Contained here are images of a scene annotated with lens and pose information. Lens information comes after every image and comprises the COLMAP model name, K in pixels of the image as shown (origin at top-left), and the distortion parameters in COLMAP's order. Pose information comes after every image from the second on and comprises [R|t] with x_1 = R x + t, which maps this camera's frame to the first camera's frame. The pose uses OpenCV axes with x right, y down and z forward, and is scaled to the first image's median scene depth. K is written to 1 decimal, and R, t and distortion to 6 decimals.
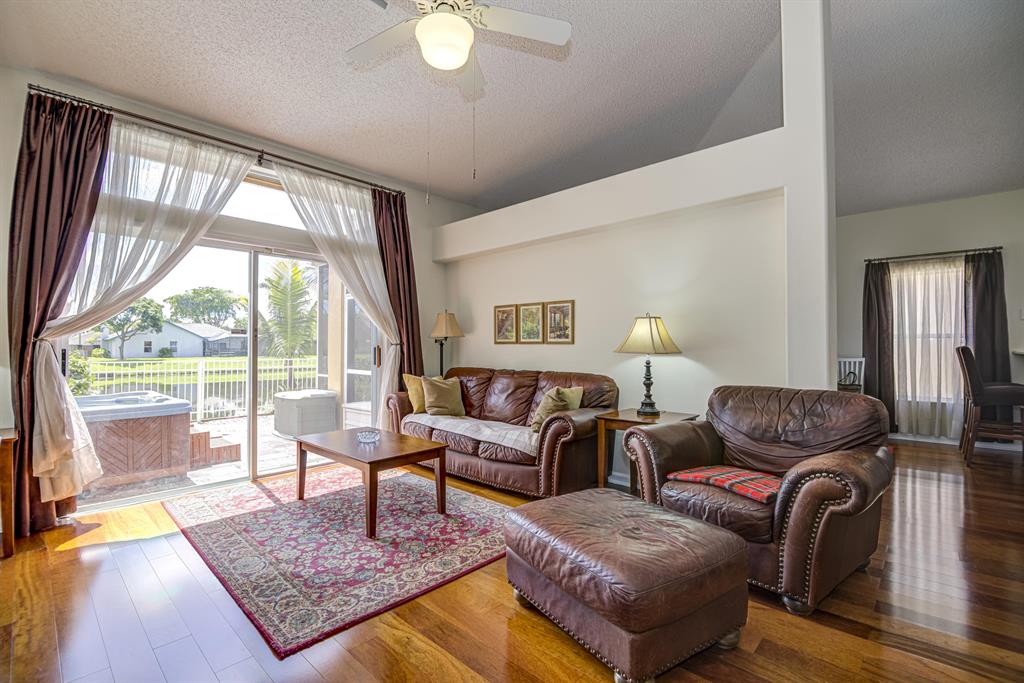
lens RADIAL K [[456.5, 0, 507.1], [0, 456.5, 346.5], [0, 0, 1]] dist [-0.005437, -0.007715]
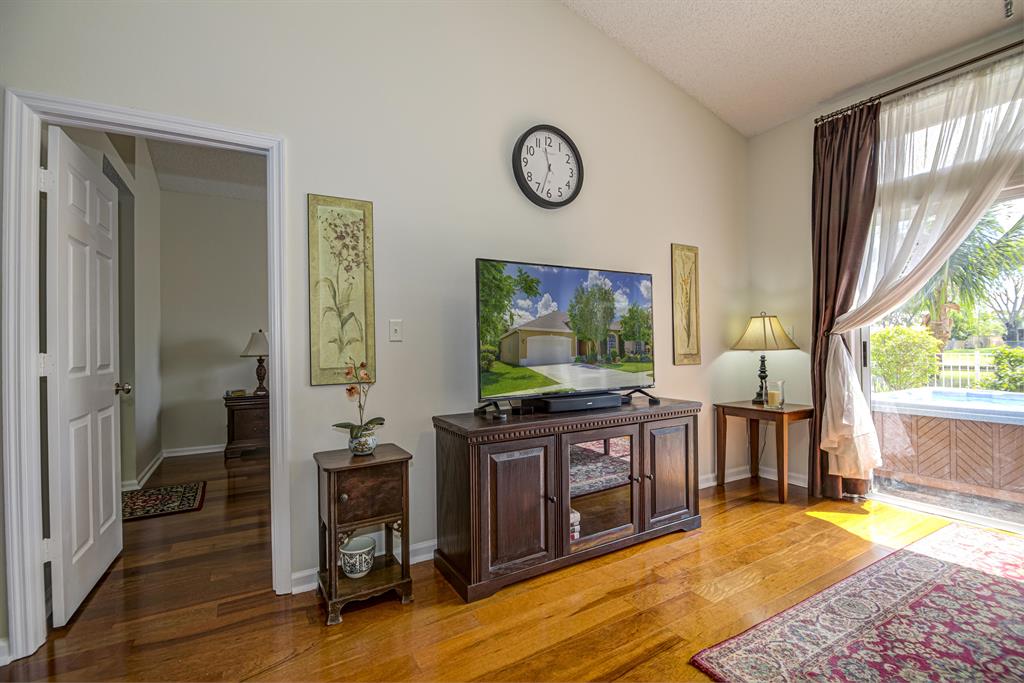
lens RADIAL K [[456.5, 0, 507.5], [0, 456.5, 341.1], [0, 0, 1]] dist [-0.005437, -0.007715]
pose [[-0.291552, -0.003440, -0.956549, 0.295045], [0.016053, 0.999835, -0.008489, 0.001481], [0.956420, -0.017831, -0.291448, 0.497456]]
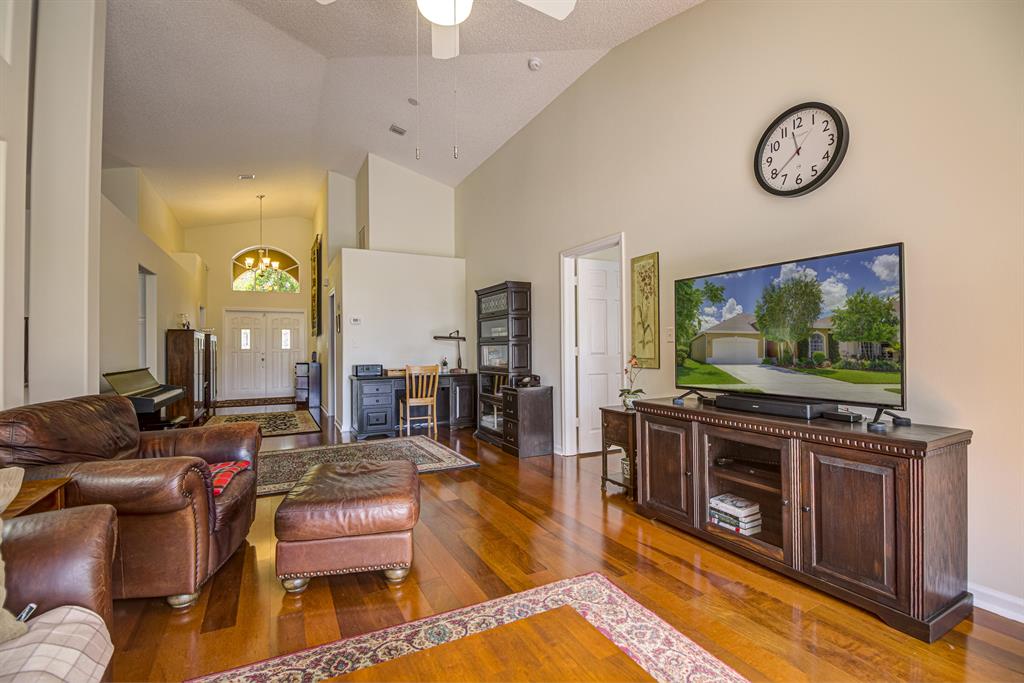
lens RADIAL K [[456.5, 0, 507.5], [0, 456.5, 341.8], [0, 0, 1]] dist [-0.005437, -0.007715]
pose [[-0.940503, 0.014479, 0.339476, -0.393105], [0.011649, 0.999878, -0.010374, -0.001444], [-0.339585, -0.005802, -0.940558, 1.293731]]
